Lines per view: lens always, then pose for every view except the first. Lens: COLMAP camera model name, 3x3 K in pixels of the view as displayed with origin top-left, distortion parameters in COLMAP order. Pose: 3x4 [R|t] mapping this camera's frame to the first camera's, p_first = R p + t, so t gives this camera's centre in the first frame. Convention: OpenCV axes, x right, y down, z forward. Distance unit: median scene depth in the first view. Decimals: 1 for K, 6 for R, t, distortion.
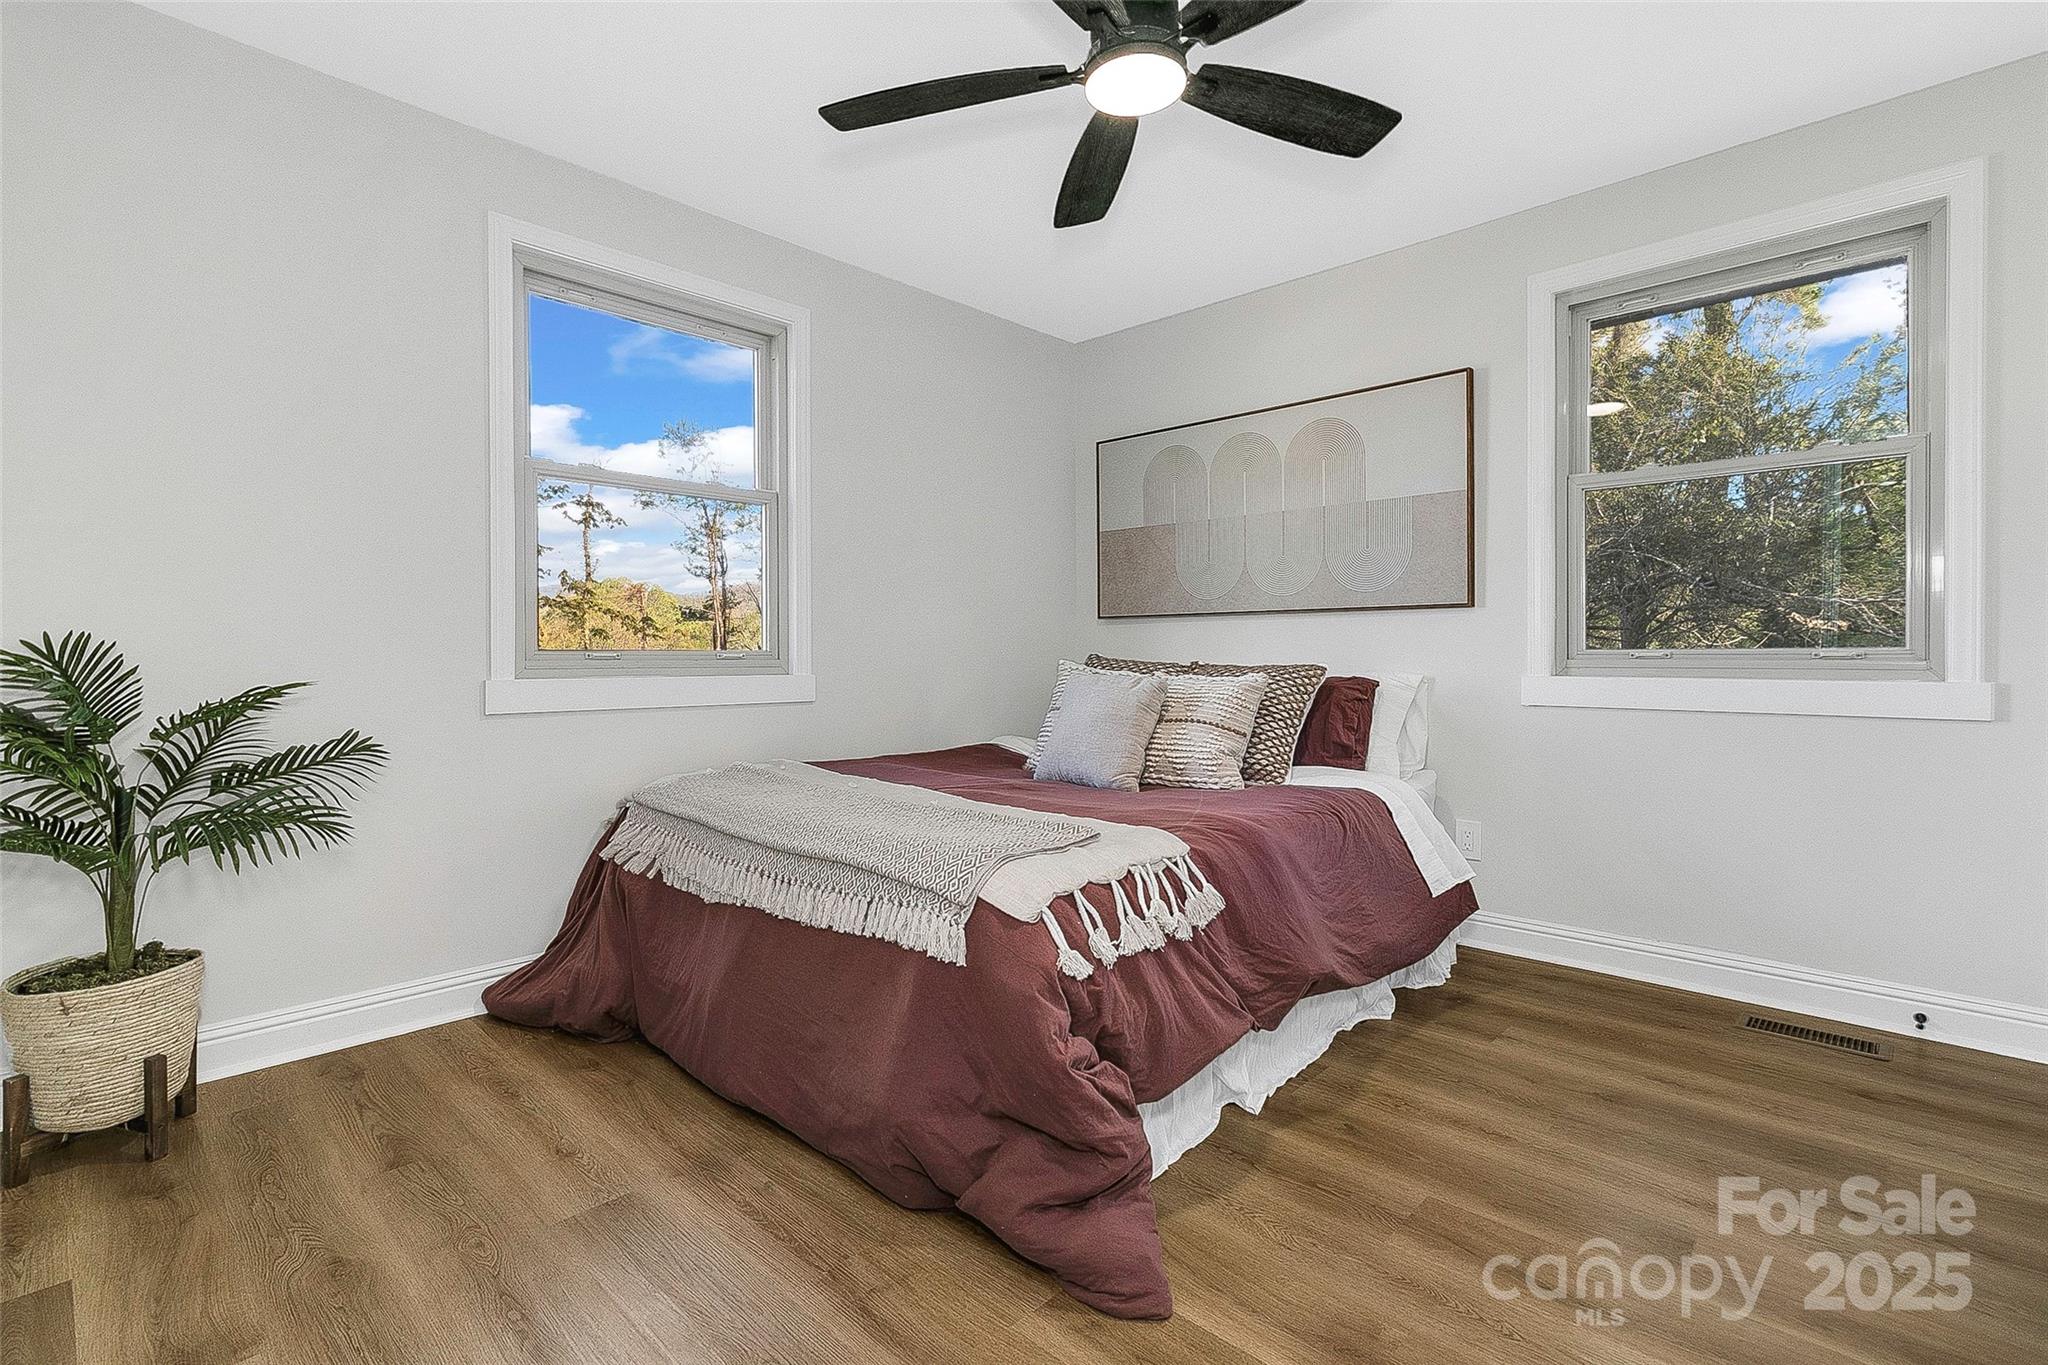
lens RADIAL K [[968.1, 0, 1021.2], [0, 968.1, 672.4], [0, 0, 1]] dist [0.005849, -0.000592]
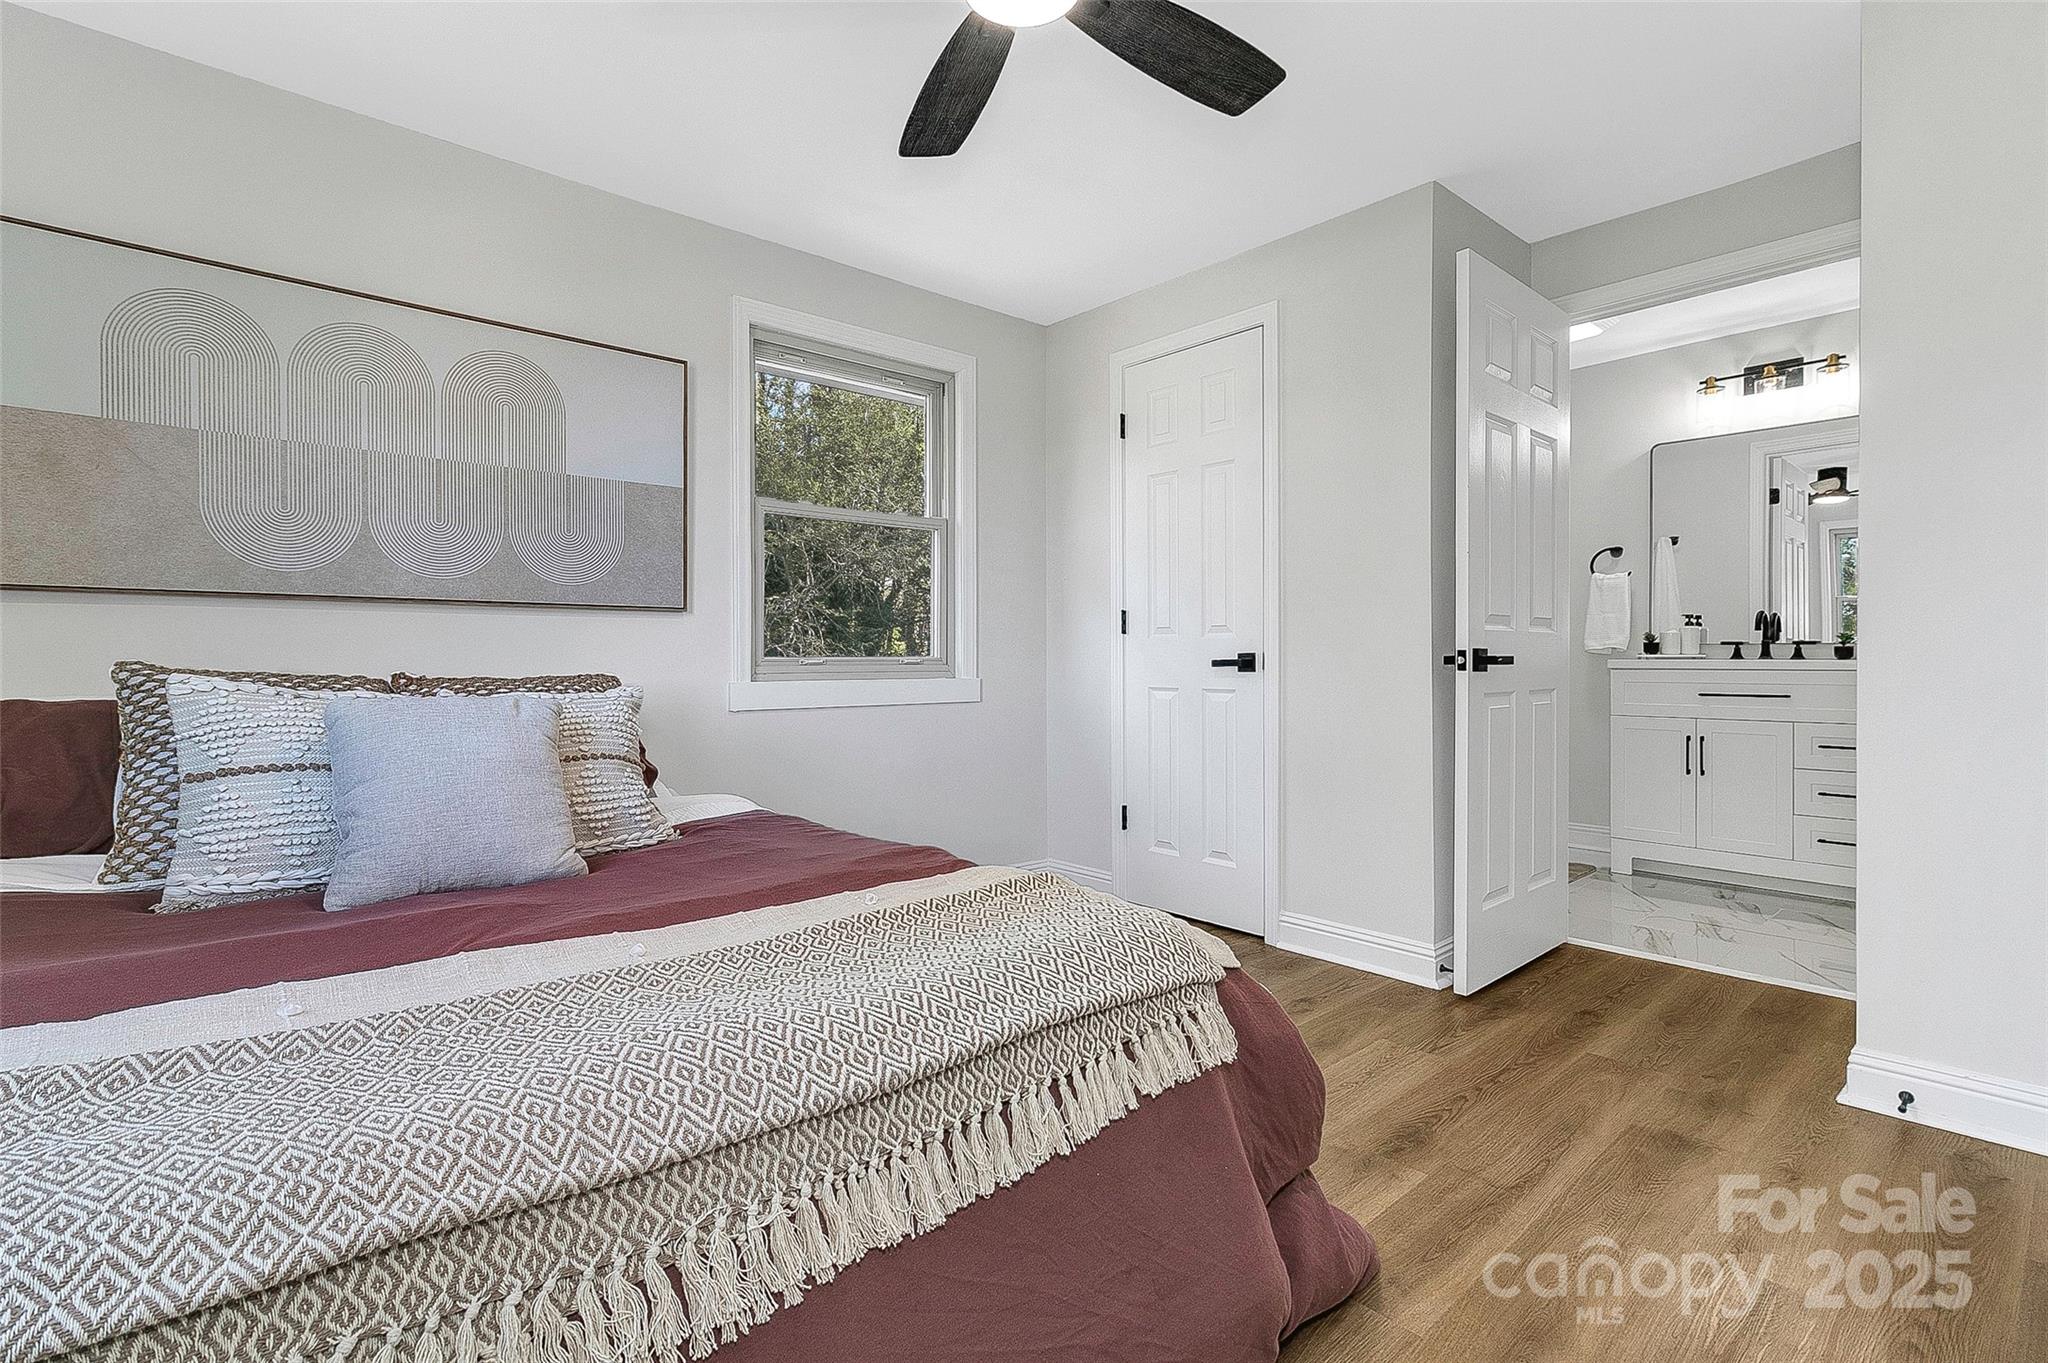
lens RADIAL K [[968.1, 0, 1022.7], [0, 968.1, 667.5], [0, 0, 1]] dist [0.005849, -0.000592]
pose [[0.074137, -0.009474, 0.997203, -0.453417], [0.014791, 0.999855, 0.008400, -0.014734], [-0.997138, 0.014127, 0.074267, 0.576558]]
